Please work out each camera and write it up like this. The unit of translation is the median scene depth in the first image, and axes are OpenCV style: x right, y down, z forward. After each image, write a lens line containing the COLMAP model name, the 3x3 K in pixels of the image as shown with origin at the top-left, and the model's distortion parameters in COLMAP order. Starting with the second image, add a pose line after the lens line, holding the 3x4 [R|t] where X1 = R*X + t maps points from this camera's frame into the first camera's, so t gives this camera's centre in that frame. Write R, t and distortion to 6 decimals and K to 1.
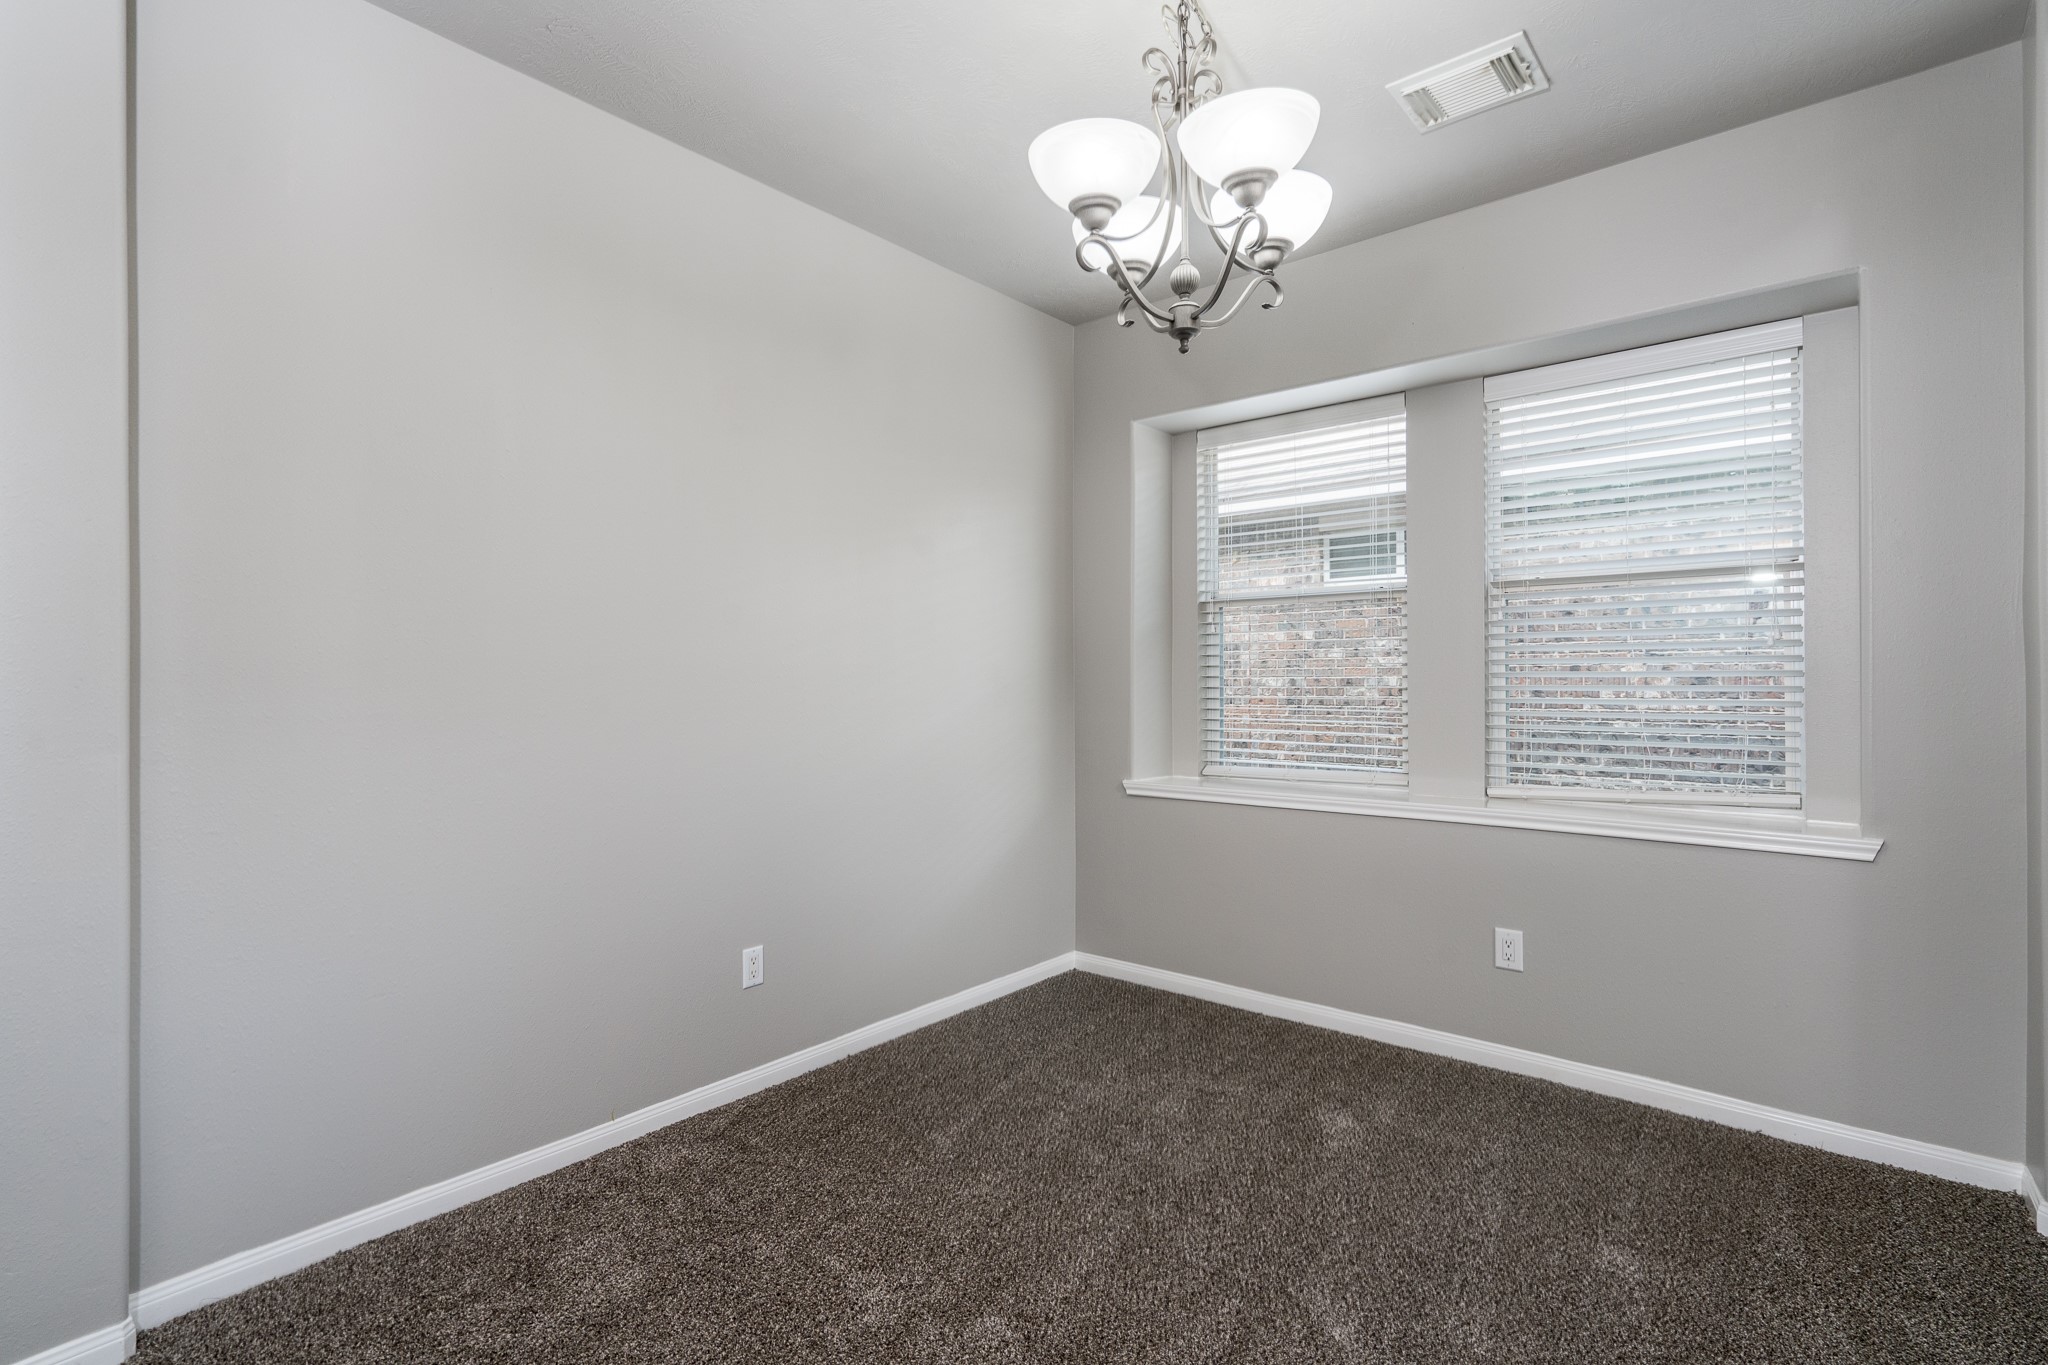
lens RADIAL K [[943.2, 0, 988.5], [0, 943.2, 675.5], [0, 0, 1]] dist [-0.010419, 0.001900]
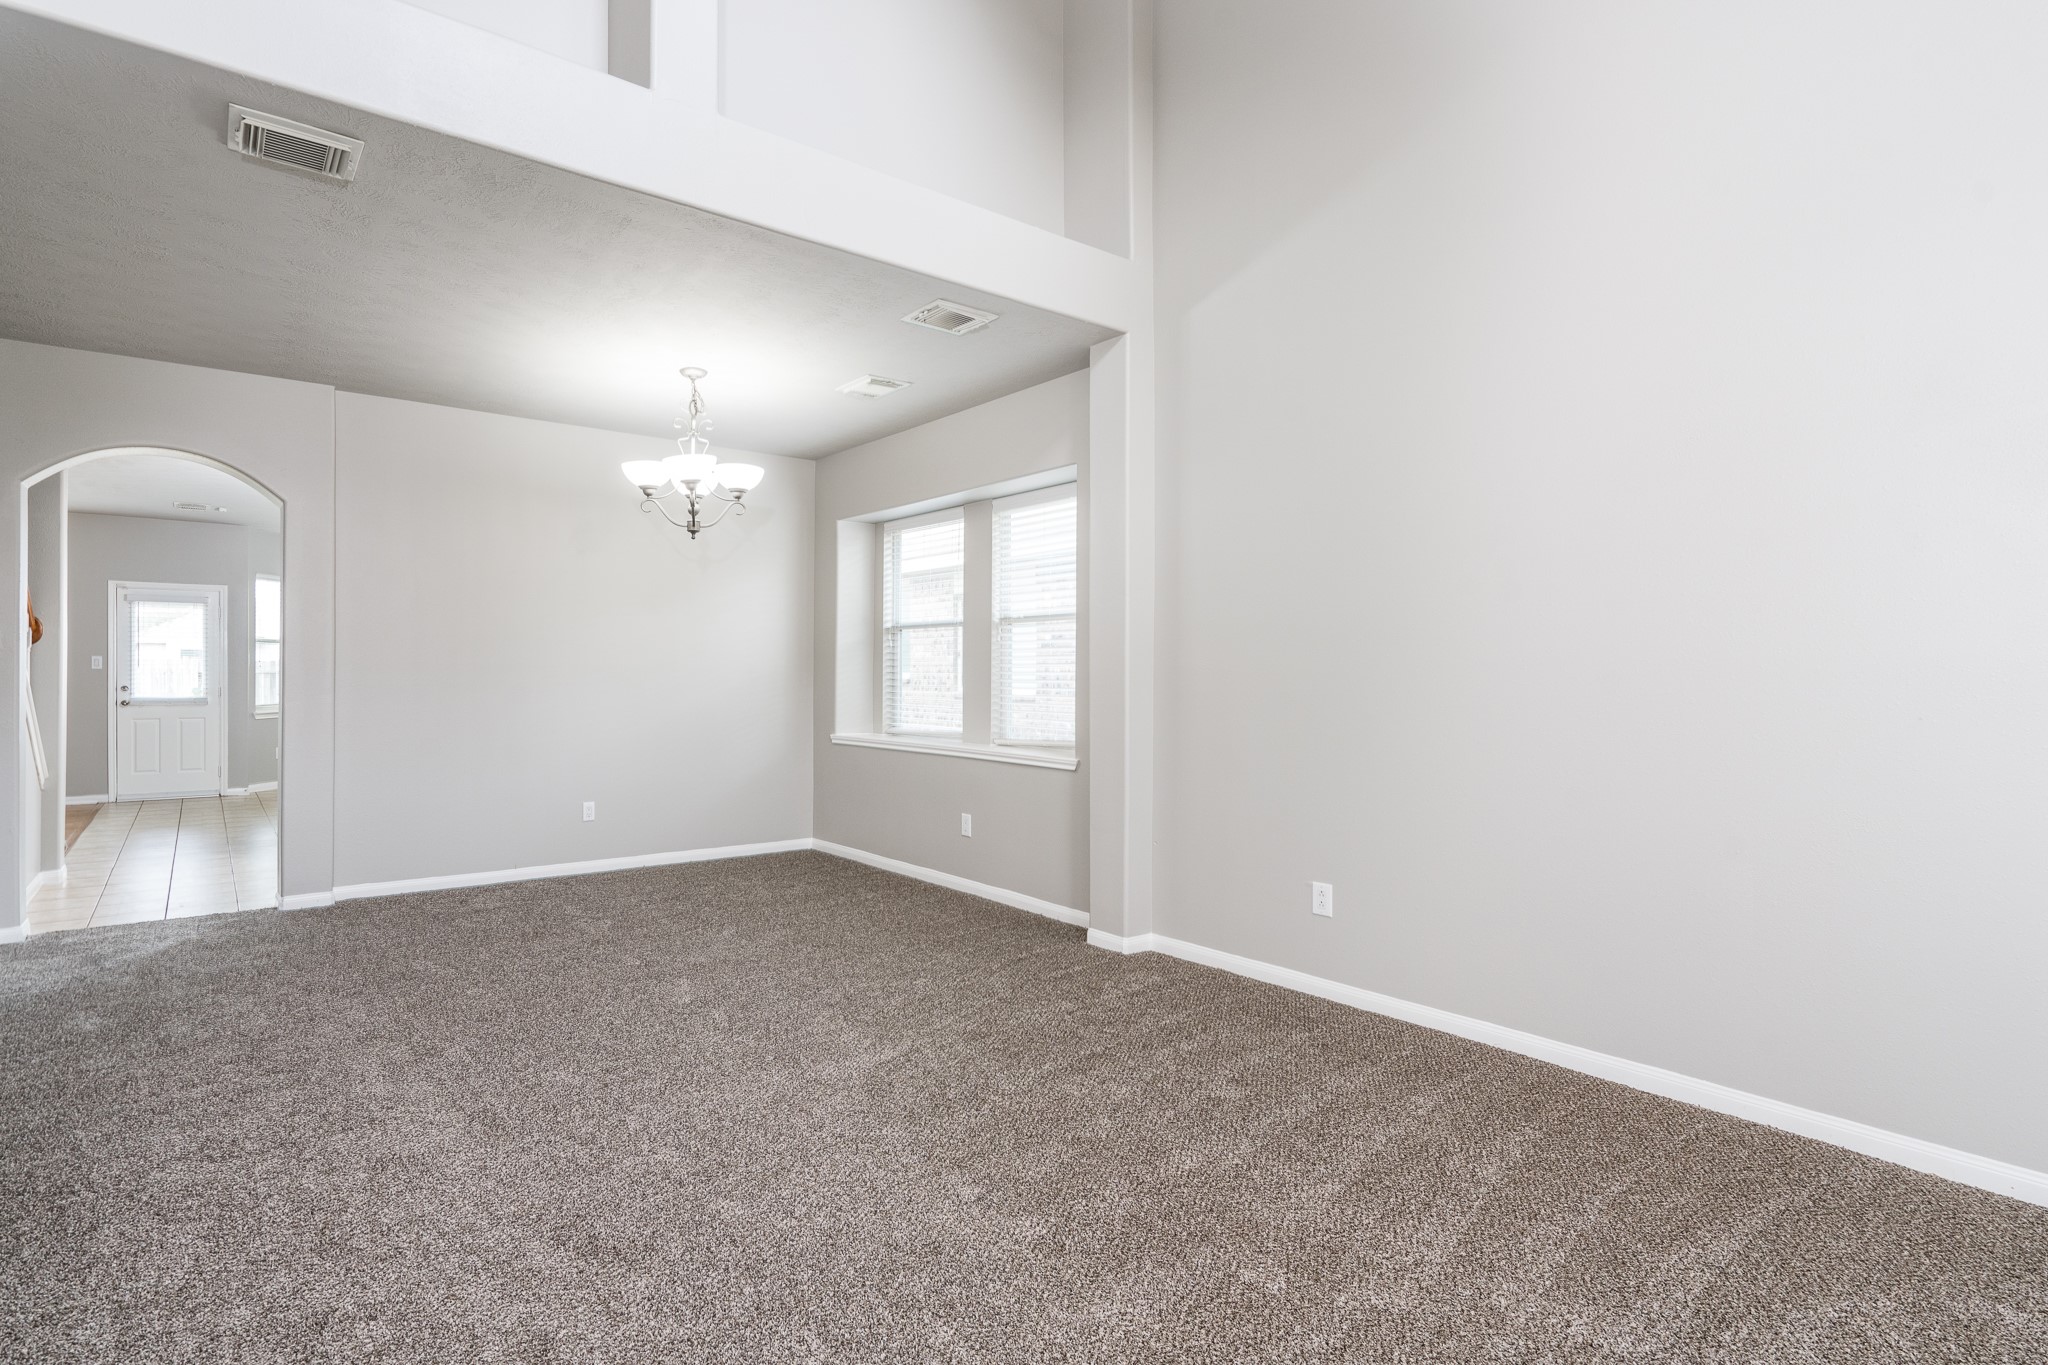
lens RADIAL K [[943.2, 0, 1004.4], [0, 943.2, 698.1], [0, 0, 1]] dist [-0.010419, 0.001900]
pose [[0.987622, 0.012090, -0.156383, 0.682937], [-0.008413, 0.999673, 0.024156, 0.002839], [0.156624, -0.022541, 0.987401, -0.582762]]
